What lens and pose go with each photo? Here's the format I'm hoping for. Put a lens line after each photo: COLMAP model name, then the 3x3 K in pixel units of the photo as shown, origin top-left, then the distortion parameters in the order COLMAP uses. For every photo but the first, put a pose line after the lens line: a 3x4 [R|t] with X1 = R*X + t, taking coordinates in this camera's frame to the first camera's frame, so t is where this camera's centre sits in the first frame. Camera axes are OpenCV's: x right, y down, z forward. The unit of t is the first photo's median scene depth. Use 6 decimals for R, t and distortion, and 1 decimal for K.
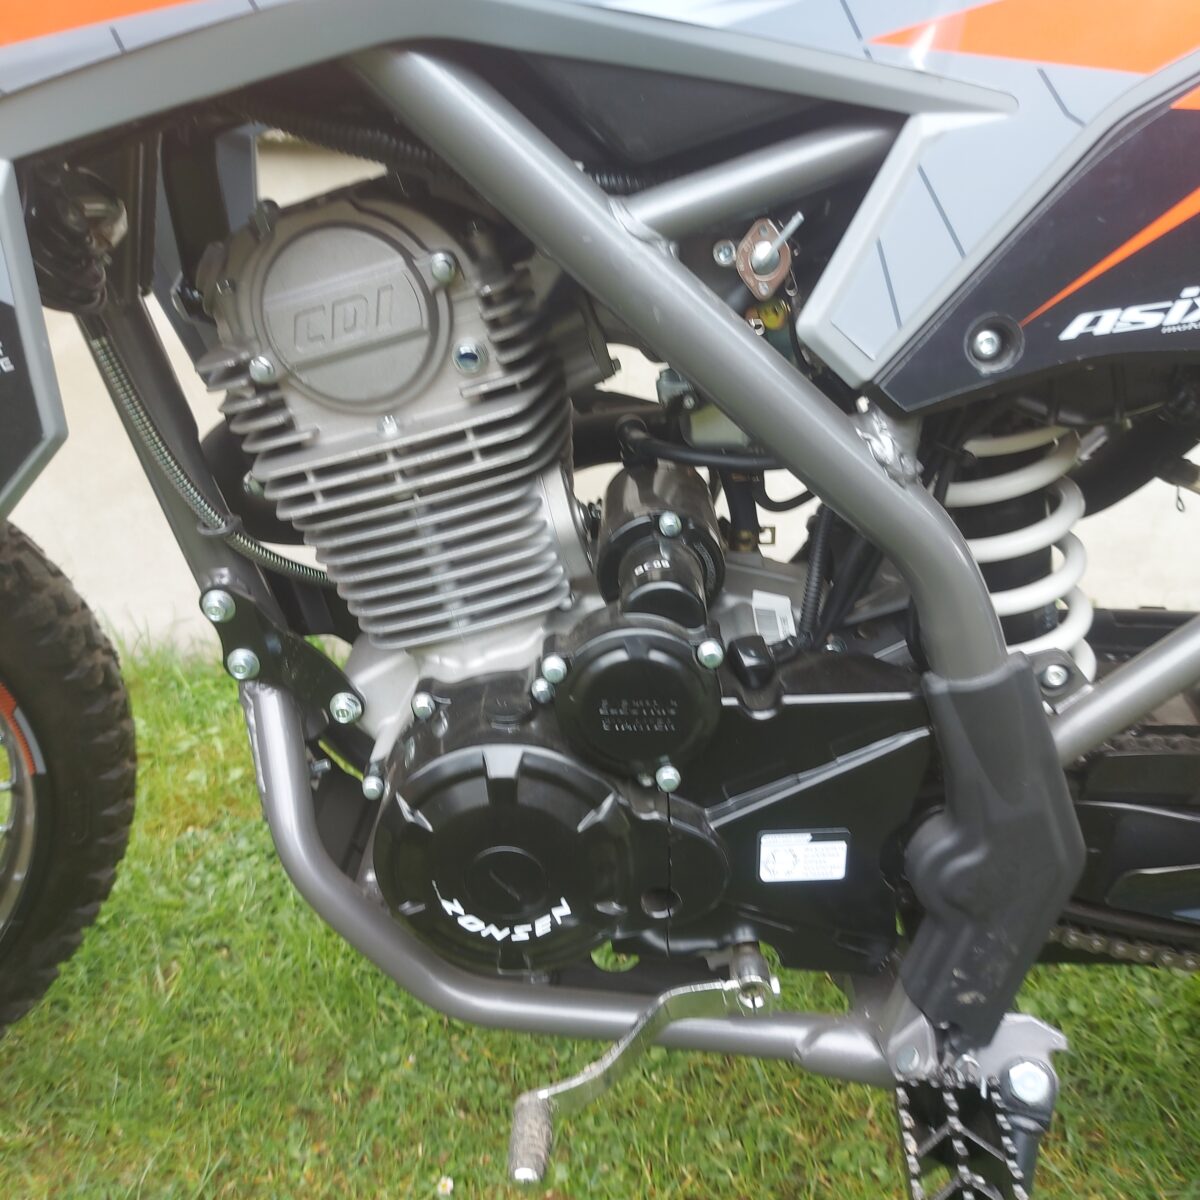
lens RADIAL K [[1205.8, 0, 599.8], [0, 1205.8, 639.0], [0, 0, 1]] dist [0.115864, -0.156900]
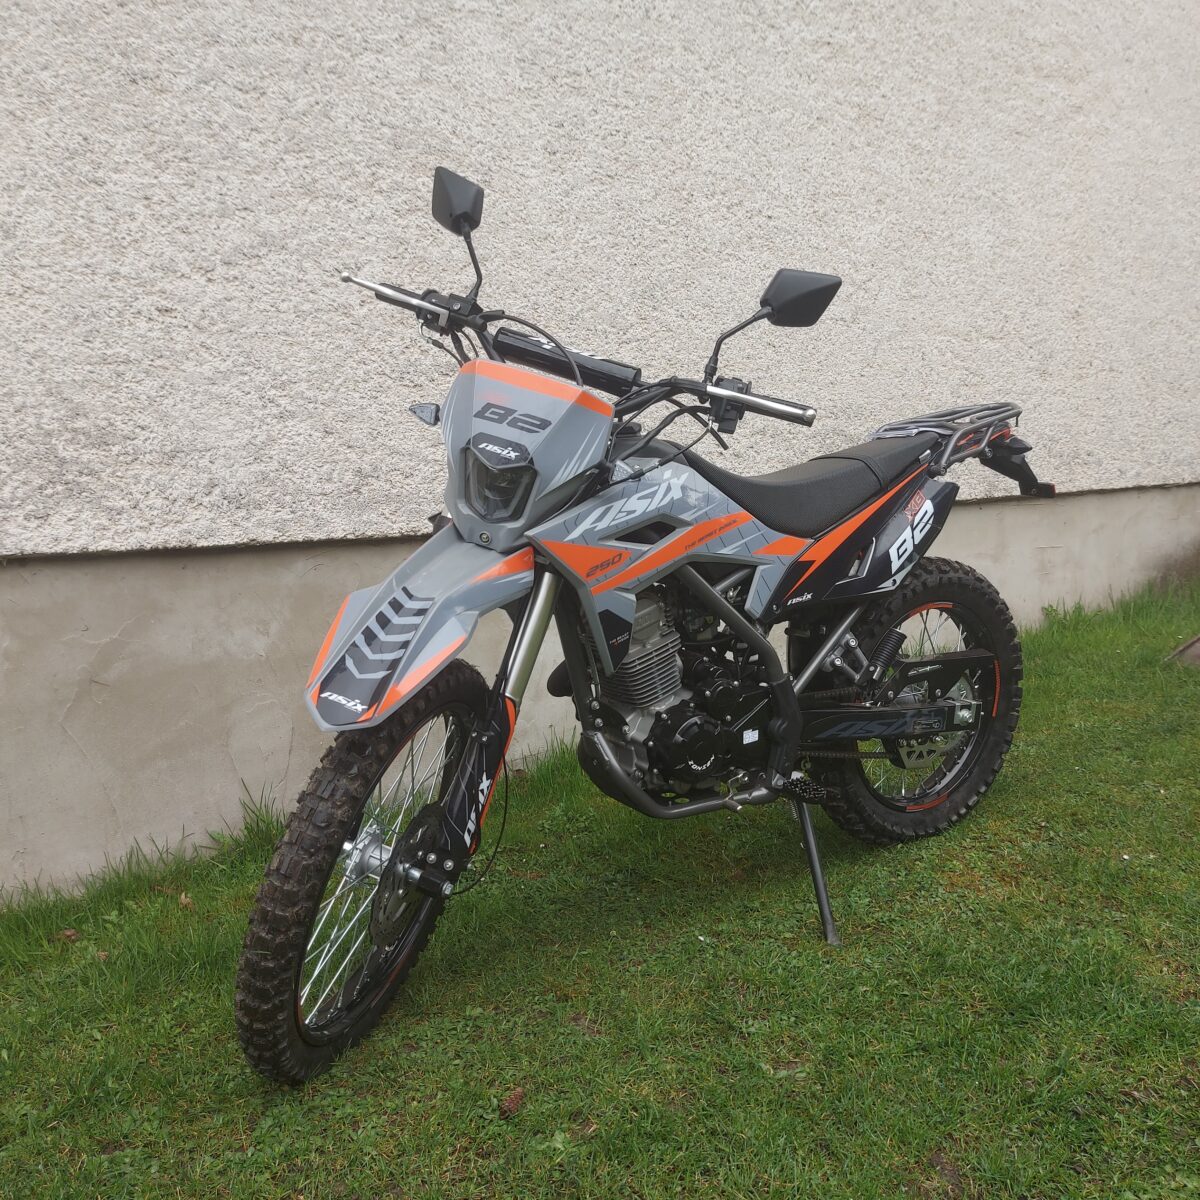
lens RADIAL K [[1205.8, 0, 599.8], [0, 1205.8, 639.0], [0, 0, 1]] dist [0.115864, -0.156900]
pose [[0.796020, -0.130671, 0.590997, -2.648542], [0.256329, 0.957314, -0.133589, 0.290923], [-0.548313, 0.257829, 0.795536, -2.057657]]
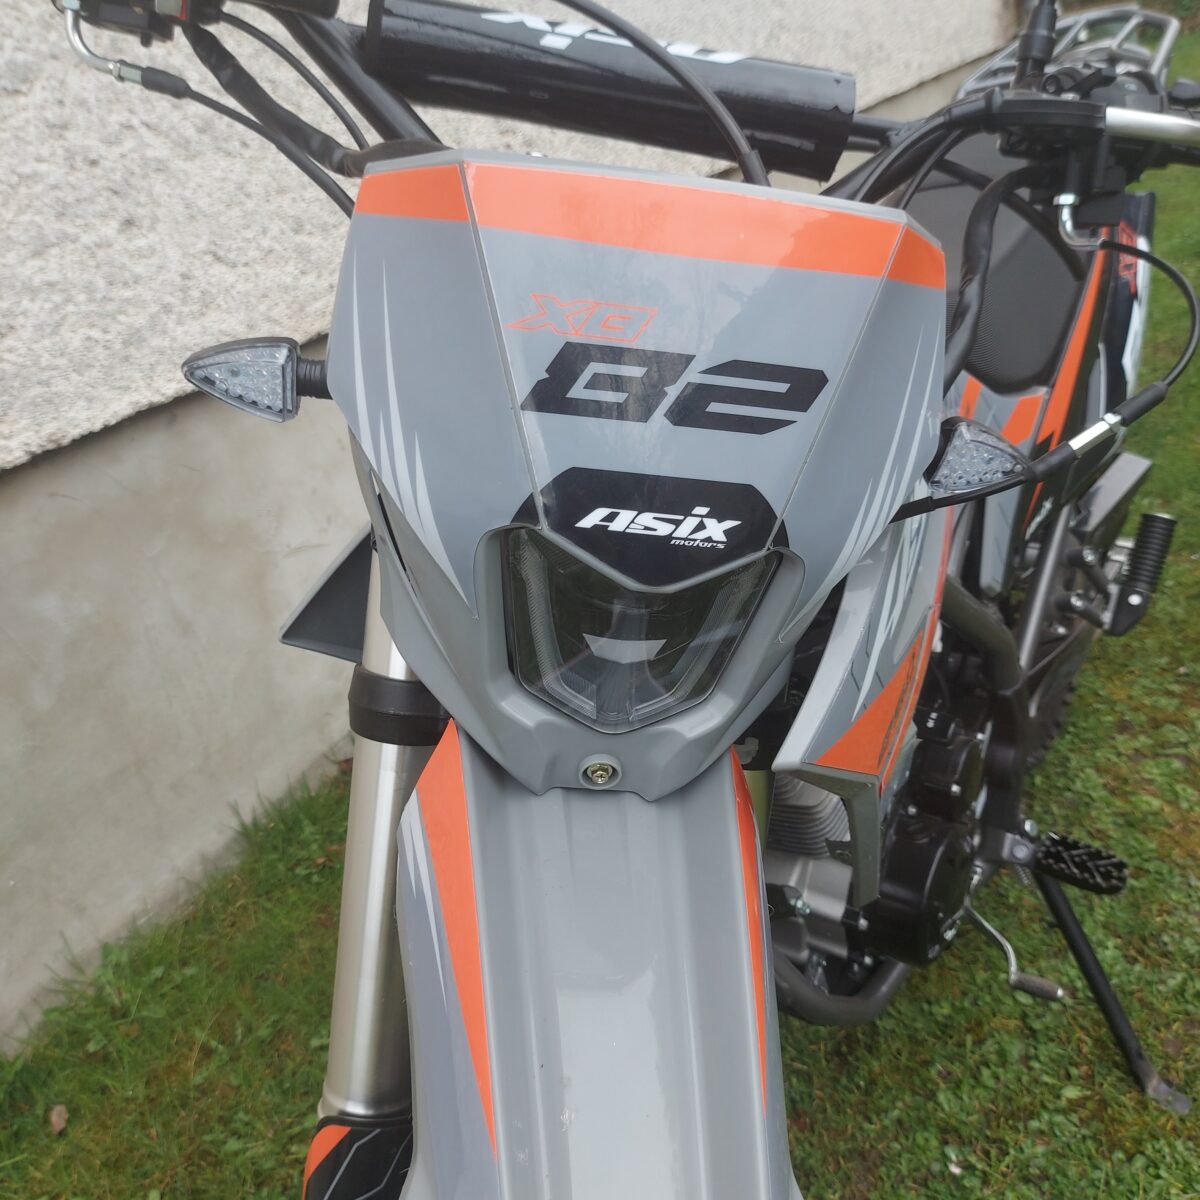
lens RADIAL K [[1166.5, 0, 584.0], [0, 1166.5, 620.7], [0, 0, 1]] dist [0.094502, -0.182597]
pose [[0.504841, -0.490025, 0.710641, -1.476808], [0.460712, 0.849150, 0.258242, -0.929488], [-0.729986, 0.197030, 0.654446, 0.149636]]
